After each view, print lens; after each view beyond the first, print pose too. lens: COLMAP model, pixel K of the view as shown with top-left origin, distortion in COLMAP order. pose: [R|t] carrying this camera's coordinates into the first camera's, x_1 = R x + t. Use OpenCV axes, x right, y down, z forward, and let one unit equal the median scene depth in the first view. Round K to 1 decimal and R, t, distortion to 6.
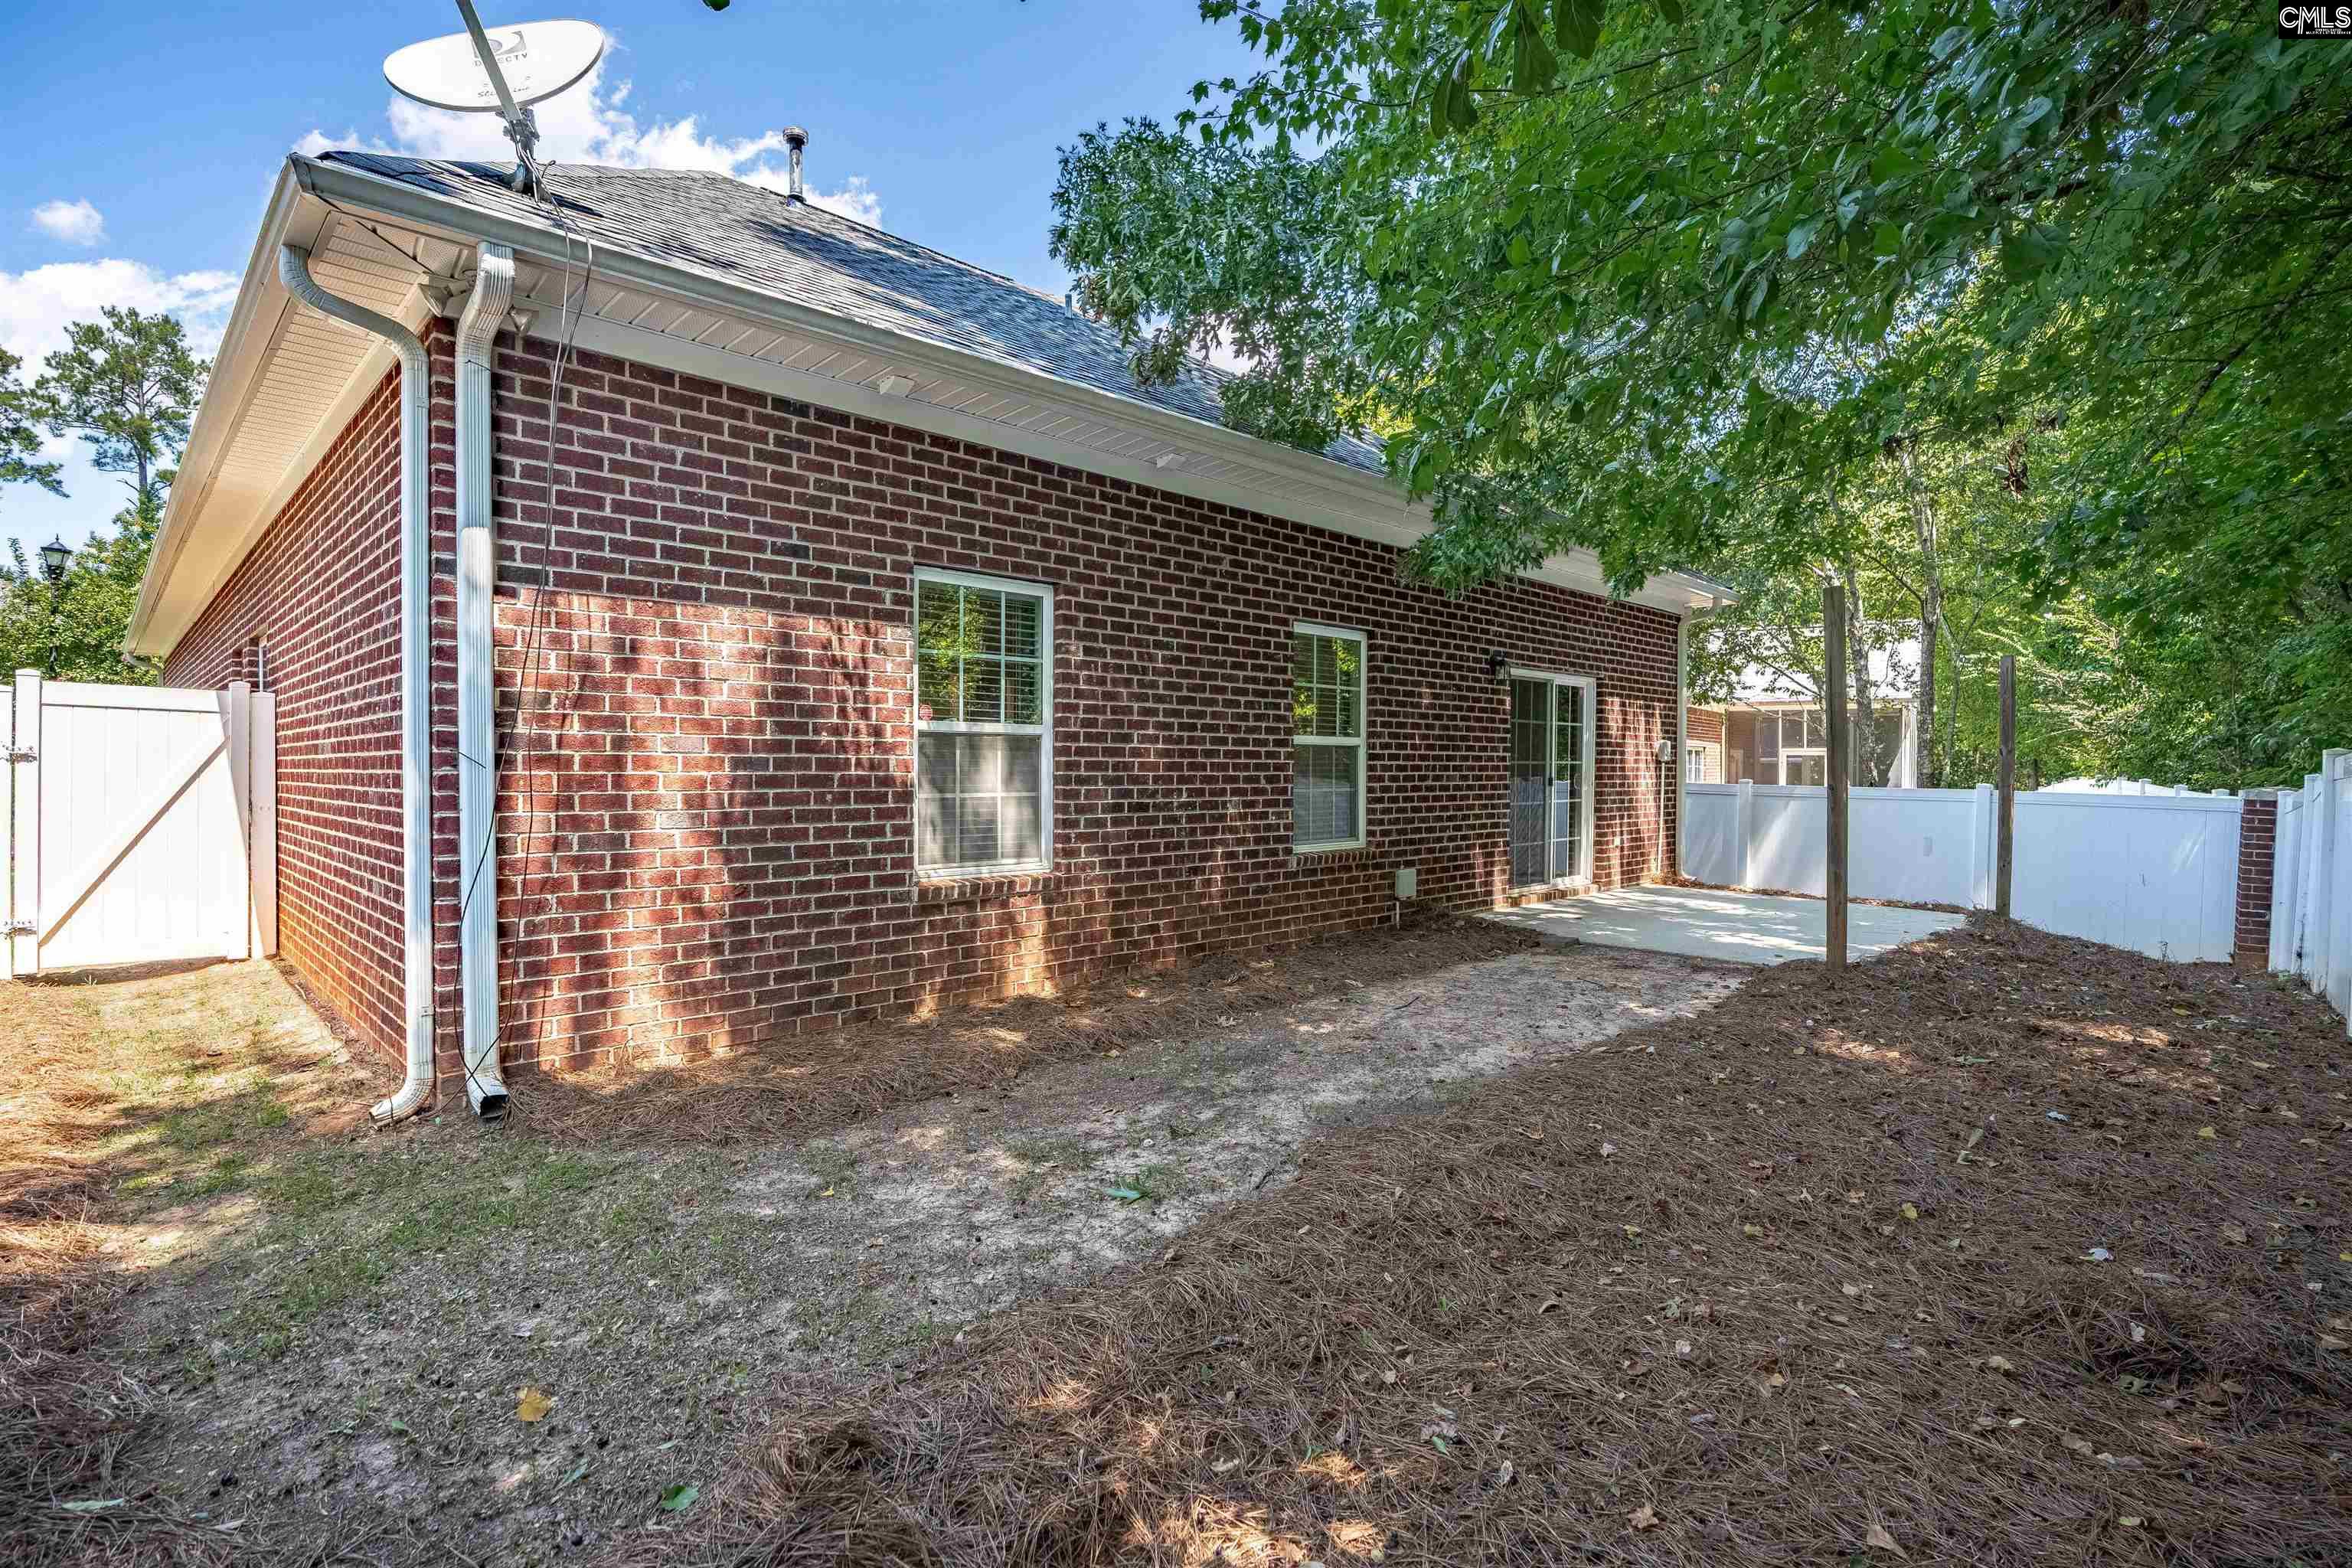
lens RADIAL K [[1085.1, 0, 1184.8], [0, 1085.1, 786.2], [0, 0, 1]] dist [-0.069021, 0.026674]
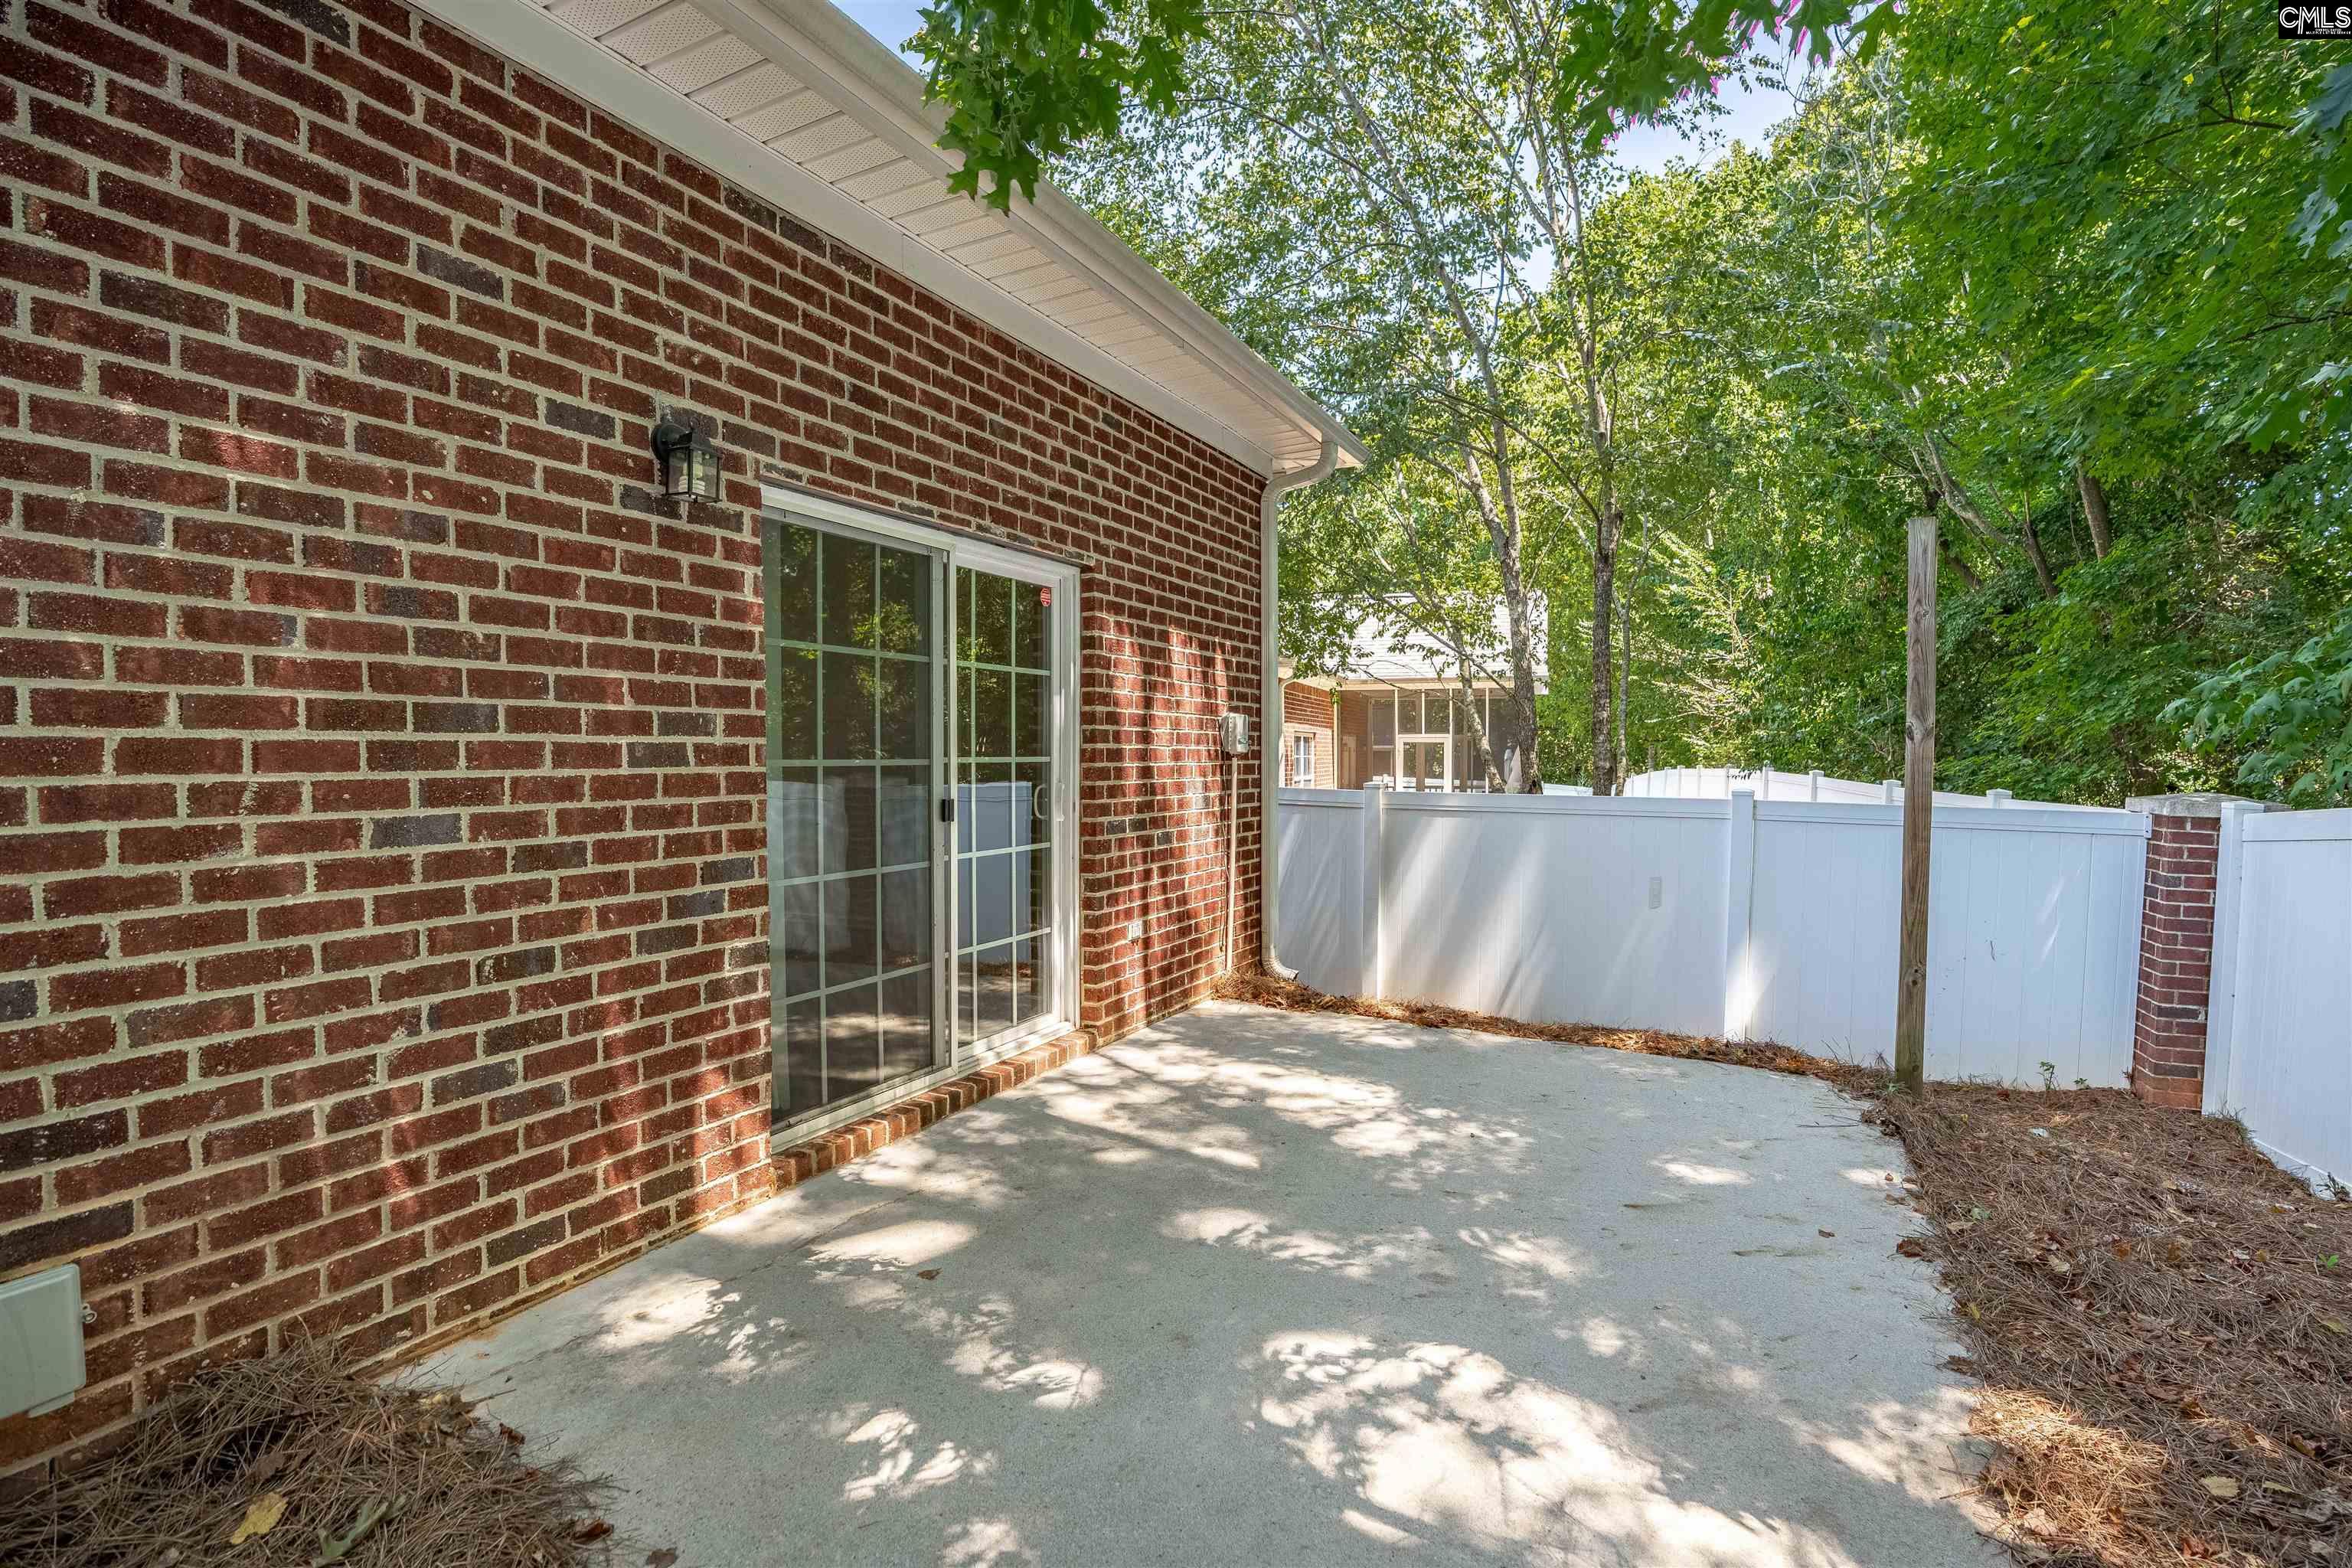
lens RADIAL K [[1085.1, 0, 1184.8], [0, 1085.1, 786.2], [0, 0, 1]] dist [-0.069021, 0.026674]
pose [[0.944262, -0.015400, 0.328835, 0.272724], [0.012016, 0.999852, 0.012323, -0.015764], [-0.328976, -0.007685, 0.944307, 0.558476]]
